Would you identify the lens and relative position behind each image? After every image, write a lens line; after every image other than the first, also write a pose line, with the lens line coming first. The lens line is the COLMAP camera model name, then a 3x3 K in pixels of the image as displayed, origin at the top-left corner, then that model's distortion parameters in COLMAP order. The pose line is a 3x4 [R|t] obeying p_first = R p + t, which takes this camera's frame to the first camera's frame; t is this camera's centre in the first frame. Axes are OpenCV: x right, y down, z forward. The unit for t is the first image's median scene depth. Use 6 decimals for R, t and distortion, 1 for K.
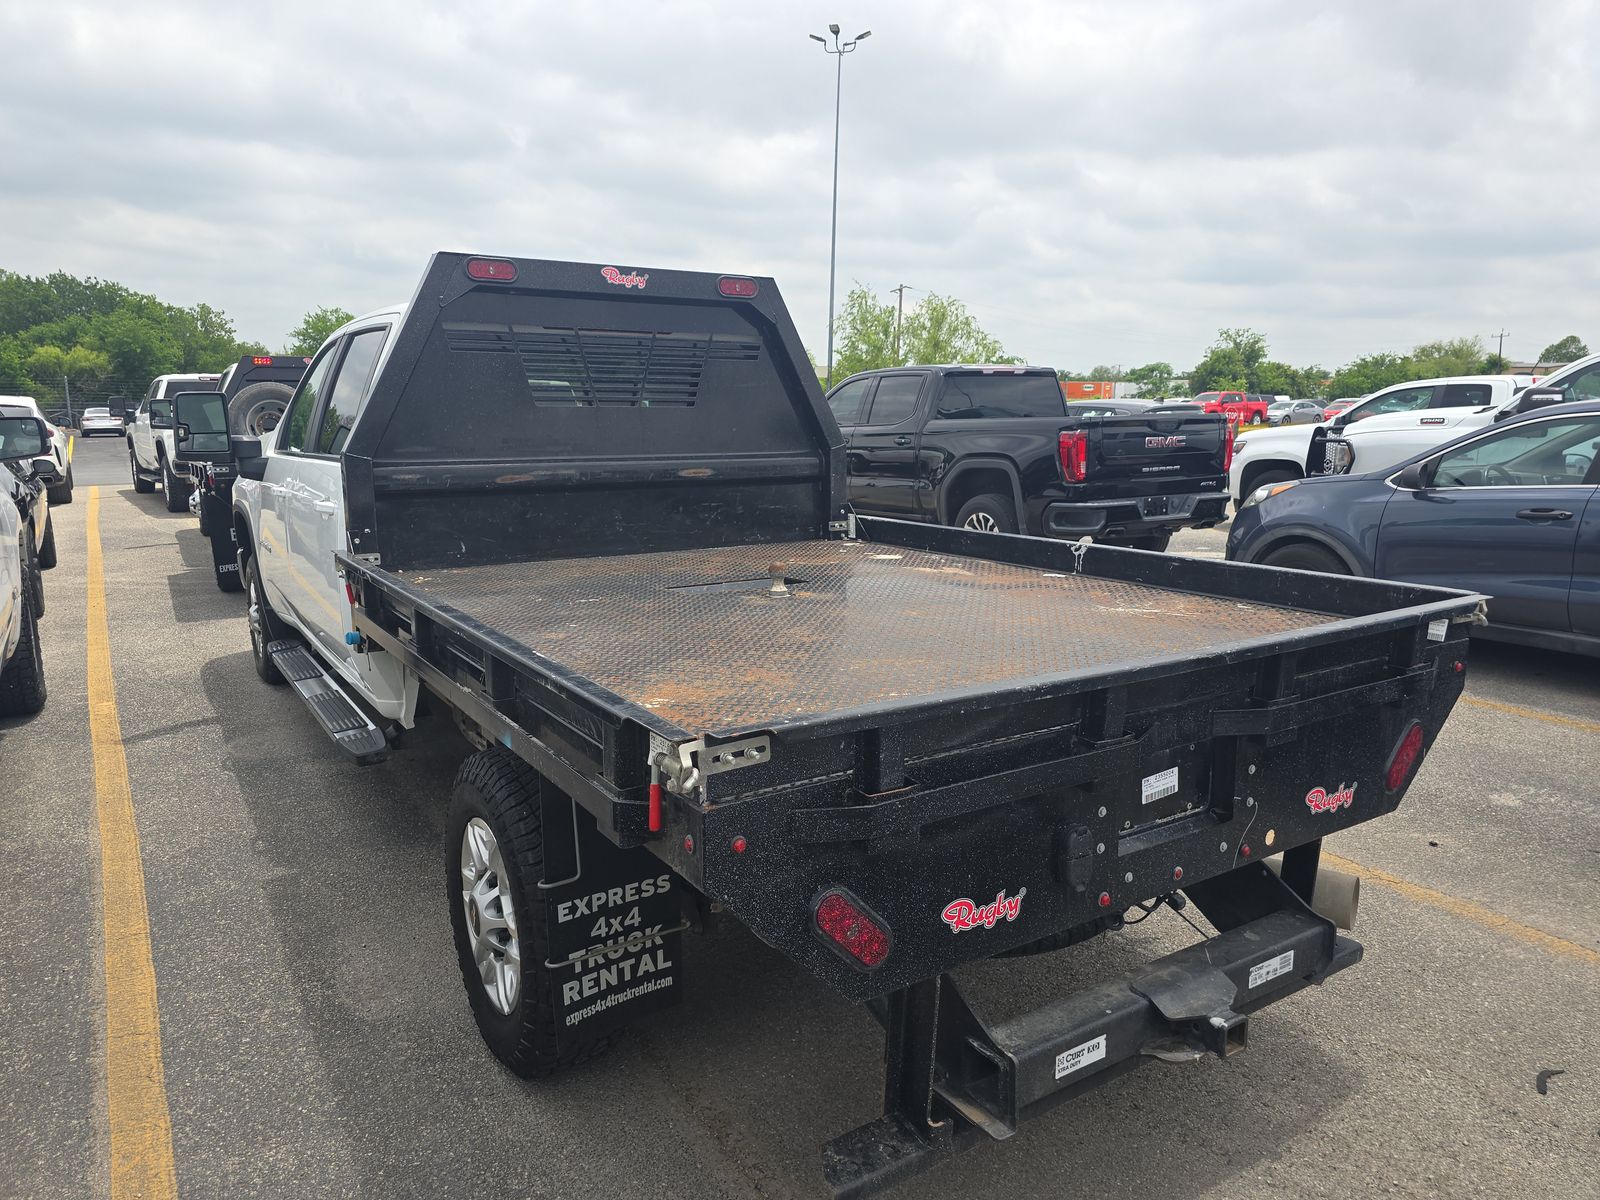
lens RADIAL K [[1067.2, 0, 799.3], [0, 1067.2, 613.0], [0, 0, 1]] dist [0.049405, -0.048257]
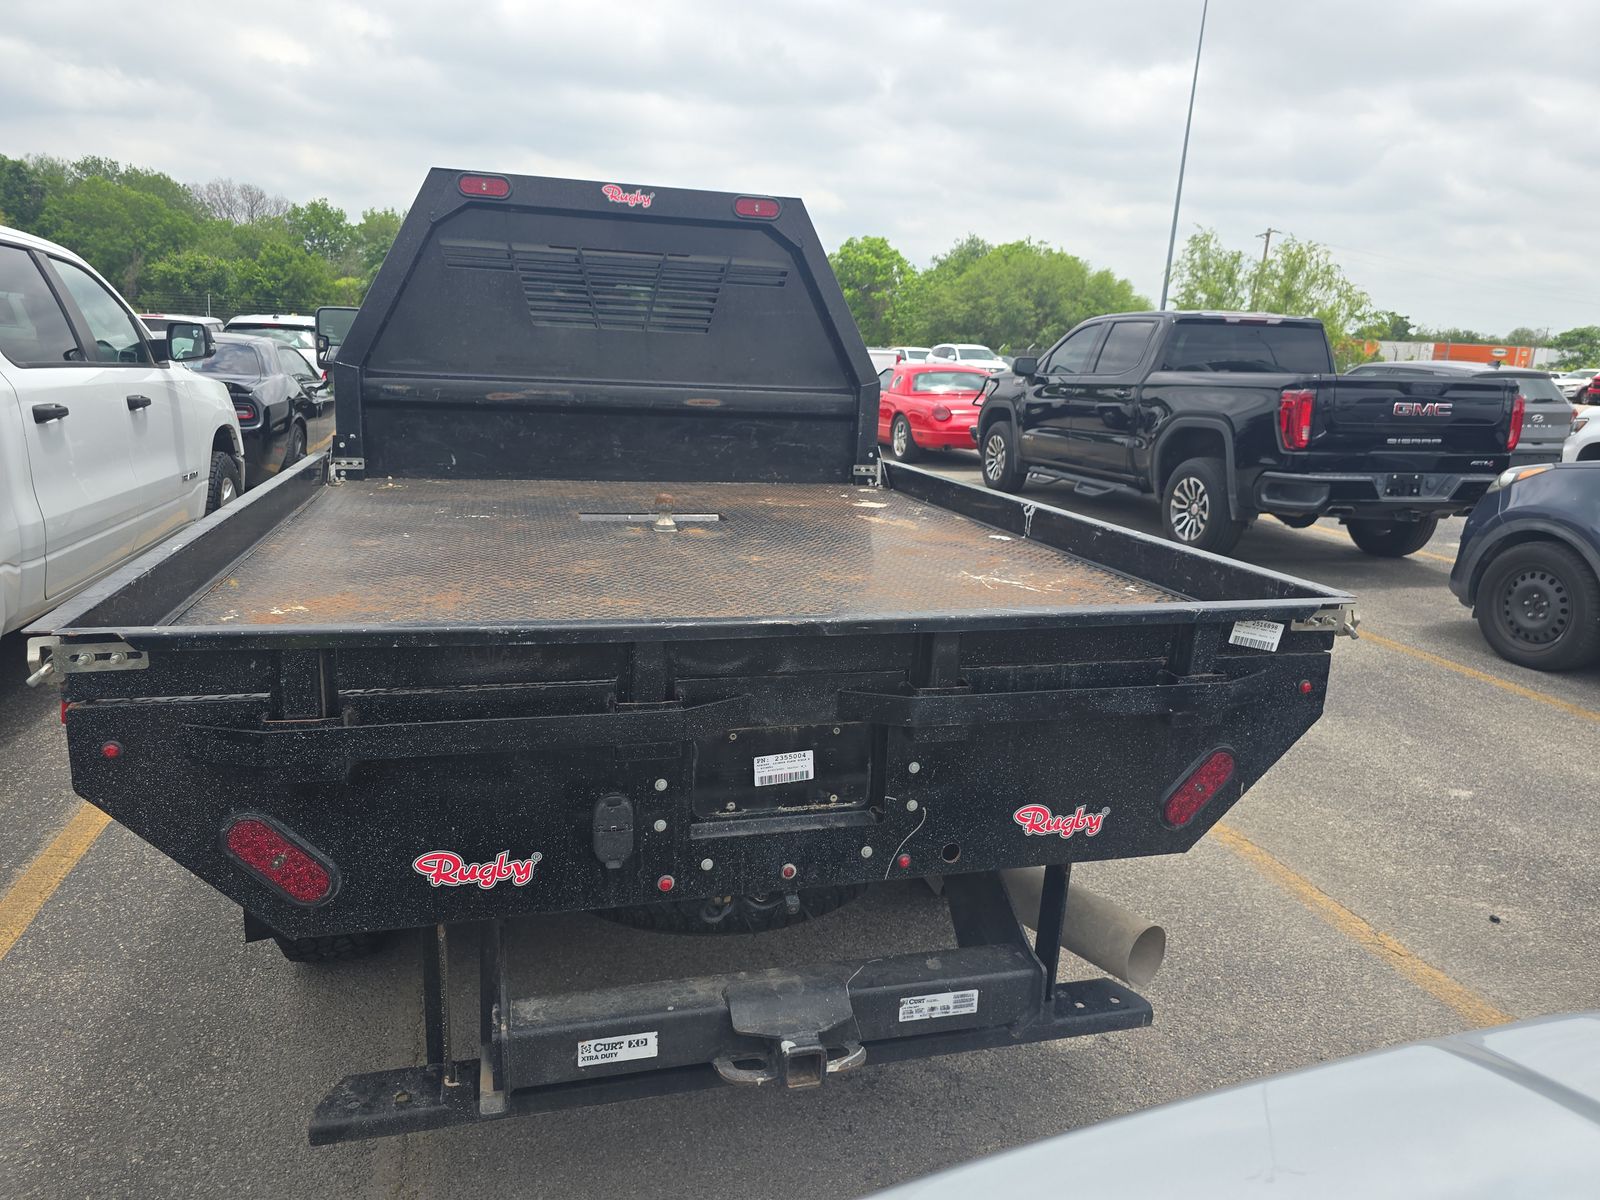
lens RADIAL K [[1067.2, 0, 797.5], [0, 1067.2, 612.2], [0, 0, 1]] dist [0.049405, -0.048257]
pose [[0.953037, 0.110628, -0.281926, 0.304597], [-0.097421, 0.993404, 0.060486, -0.009867], [0.286757, -0.030180, 0.957528, 0.095195]]
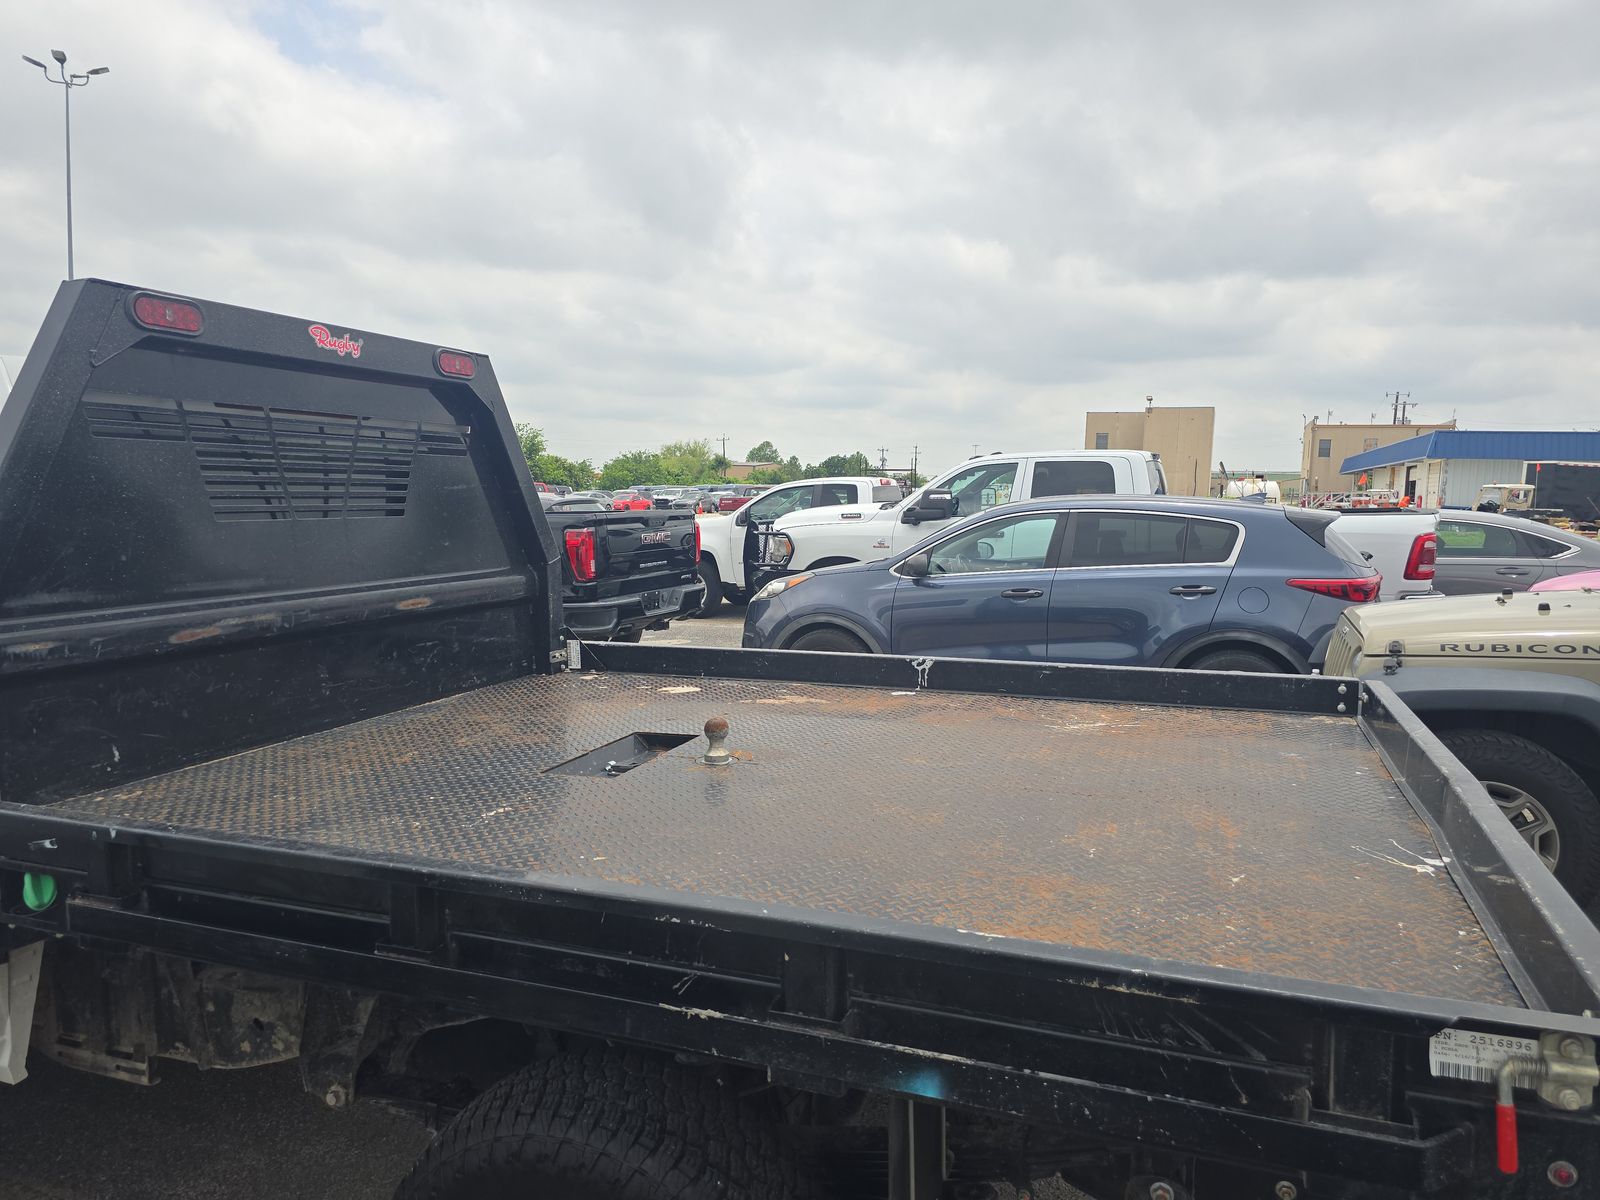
lens RADIAL K [[1067.2, 0, 804.8], [0, 1067.2, 600.2], [0, 0, 1]] dist [0.049405, -0.048257]
pose [[0.797626, -0.057328, 0.600422, -0.355860], [0.112039, 0.992230, -0.054099, -0.068908], [-0.592655, 0.110422, 0.797851, 0.265760]]
